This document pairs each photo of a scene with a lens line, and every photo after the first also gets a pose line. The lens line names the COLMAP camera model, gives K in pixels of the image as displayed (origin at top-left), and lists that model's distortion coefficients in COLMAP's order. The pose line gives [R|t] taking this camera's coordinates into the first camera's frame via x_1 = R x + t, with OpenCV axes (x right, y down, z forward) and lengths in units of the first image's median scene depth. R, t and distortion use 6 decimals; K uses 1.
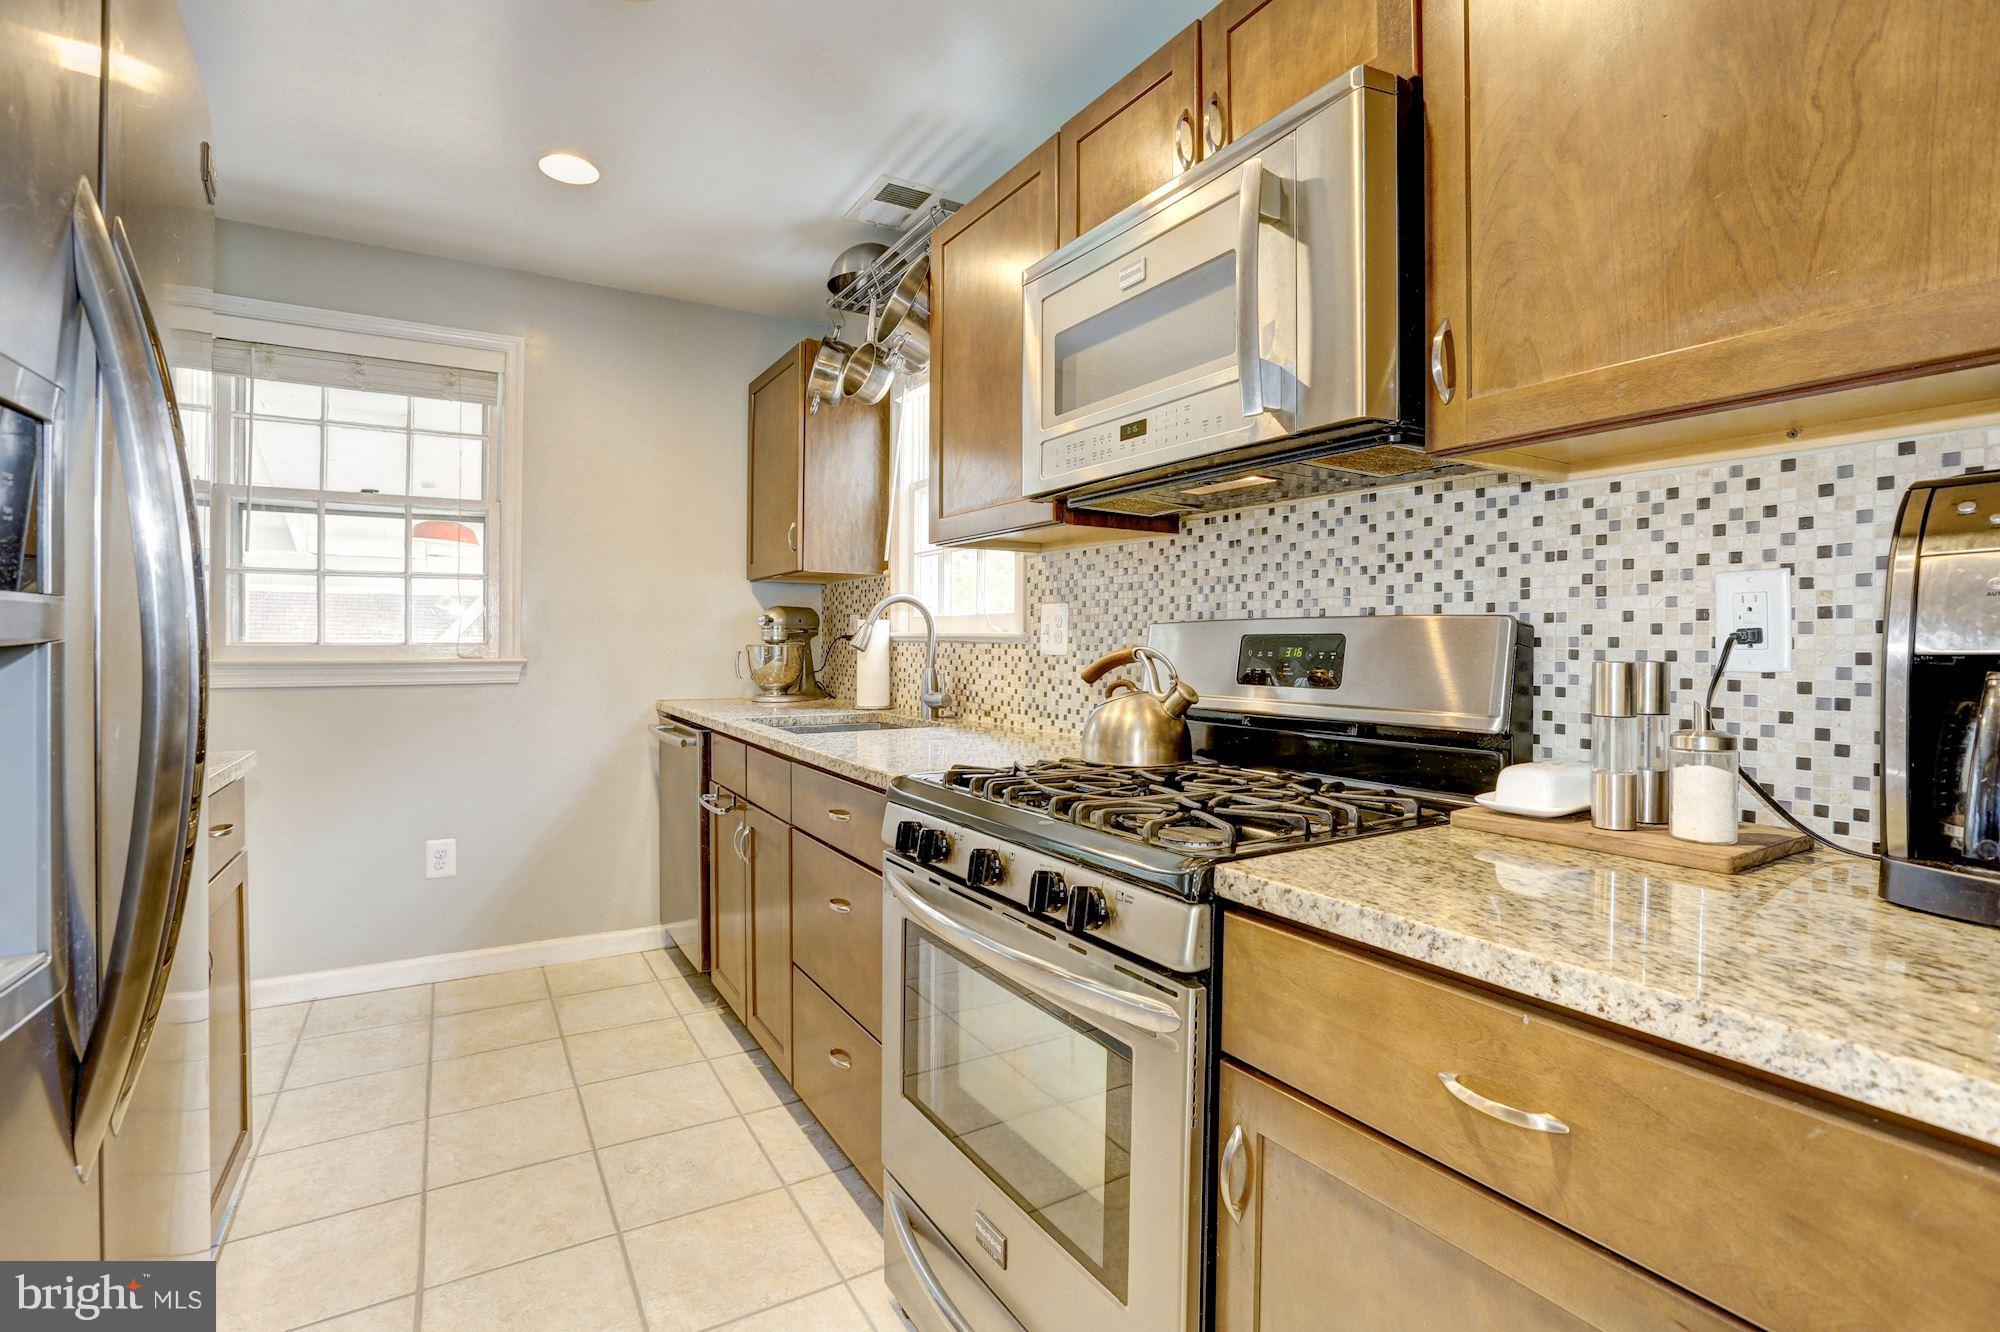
lens RADIAL K [[925.7, 0, 973.9], [0, 925.7, 647.7], [0, 0, 1]] dist [-0.051001, 0.019351]
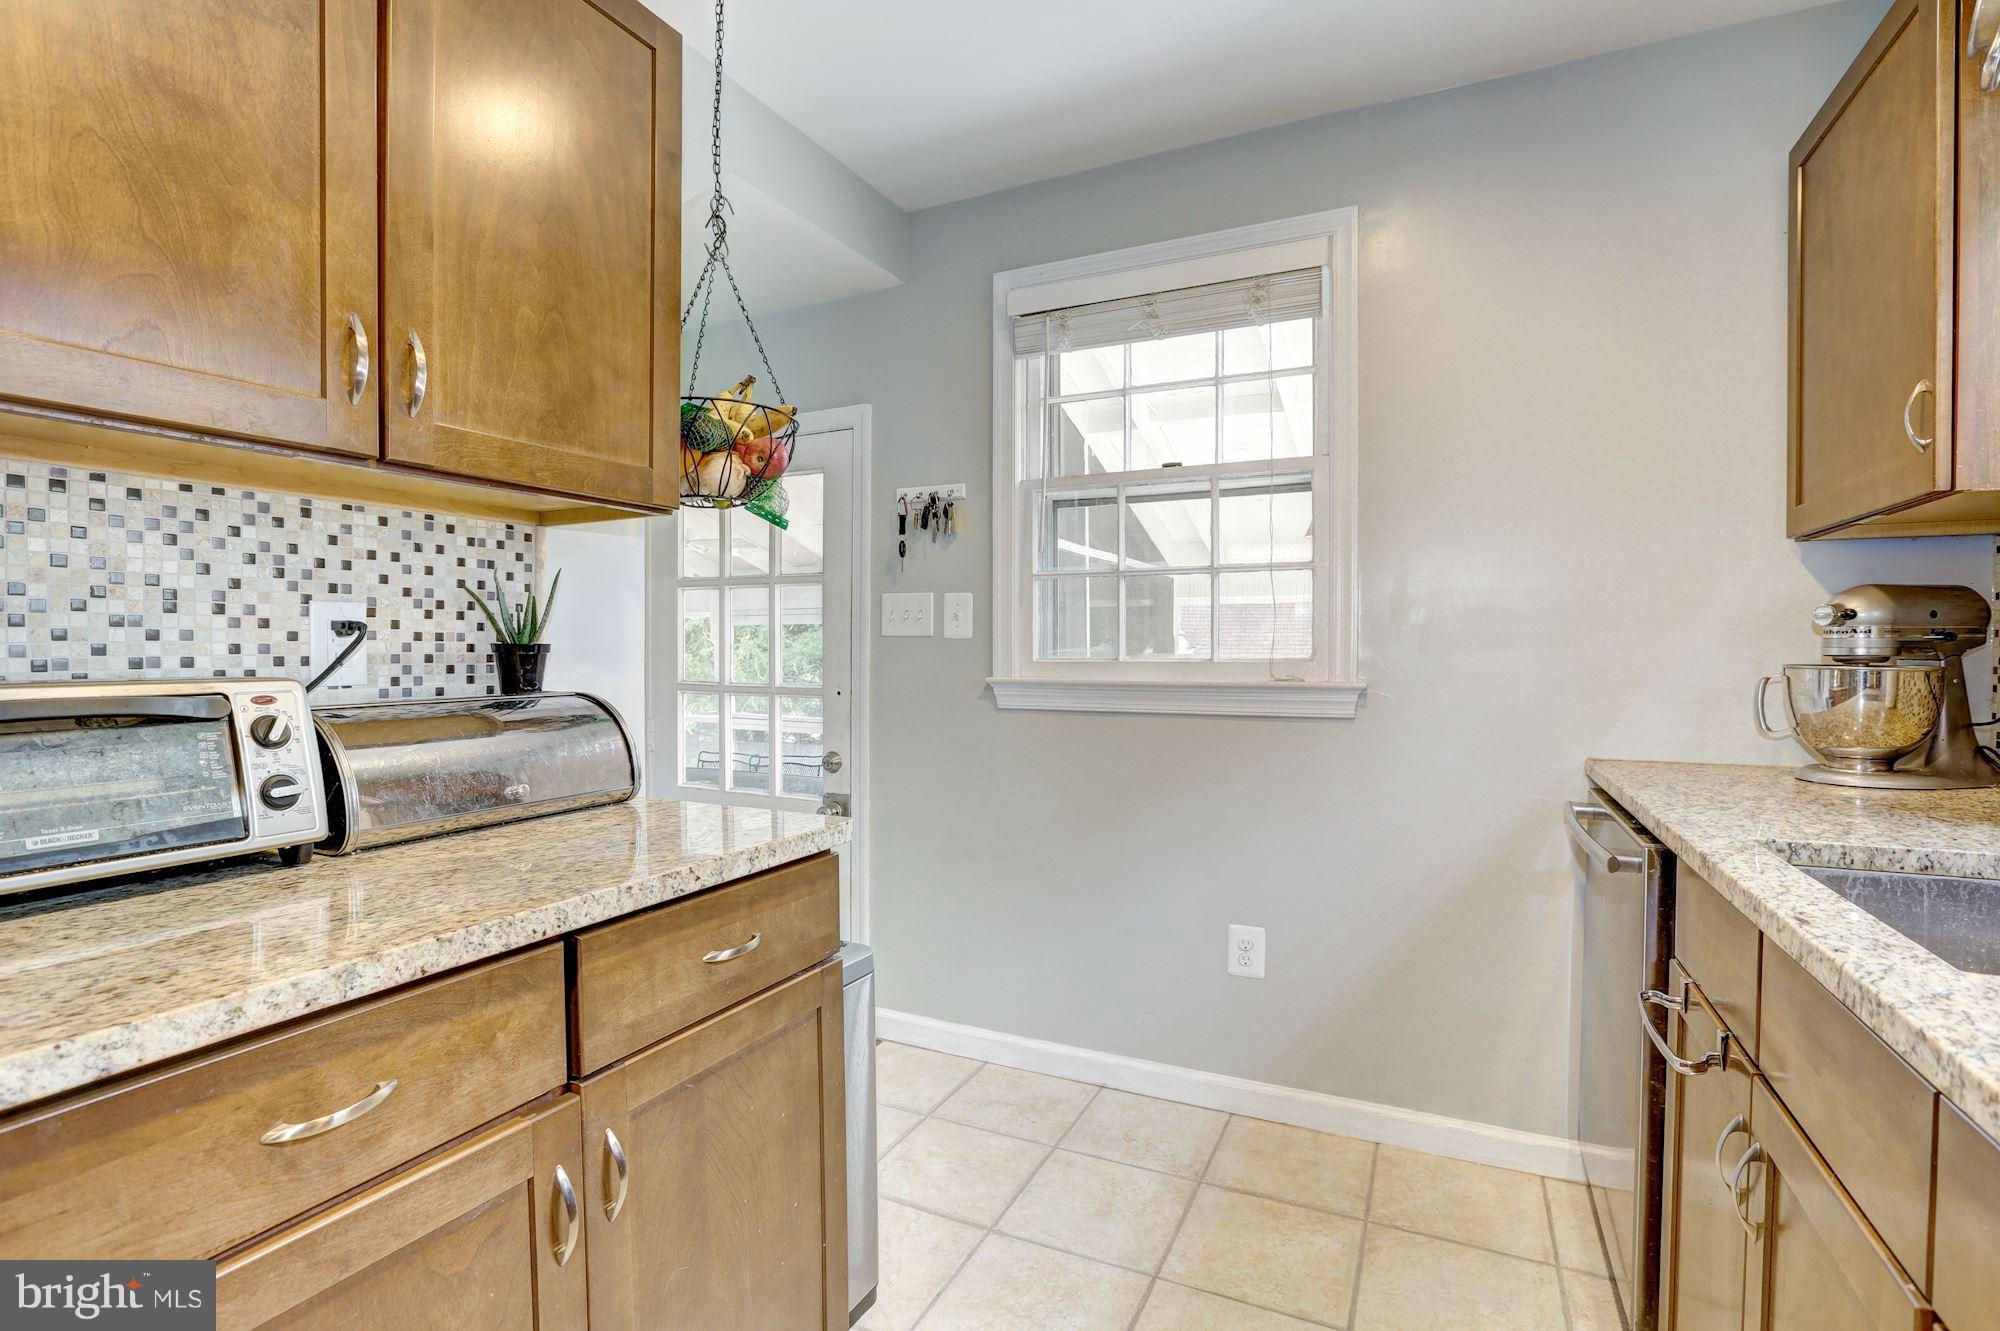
lens RADIAL K [[948.1, 0, 997.7], [0, 948.1, 673.7], [0, 0, 1]] dist [-0.001478, -0.000347]
pose [[0.563445, 0.020489, -0.825900, -0.122460], [-0.003536, 0.999743, 0.022390, -0.016985], [0.826146, -0.009695, 0.563372, 0.700974]]
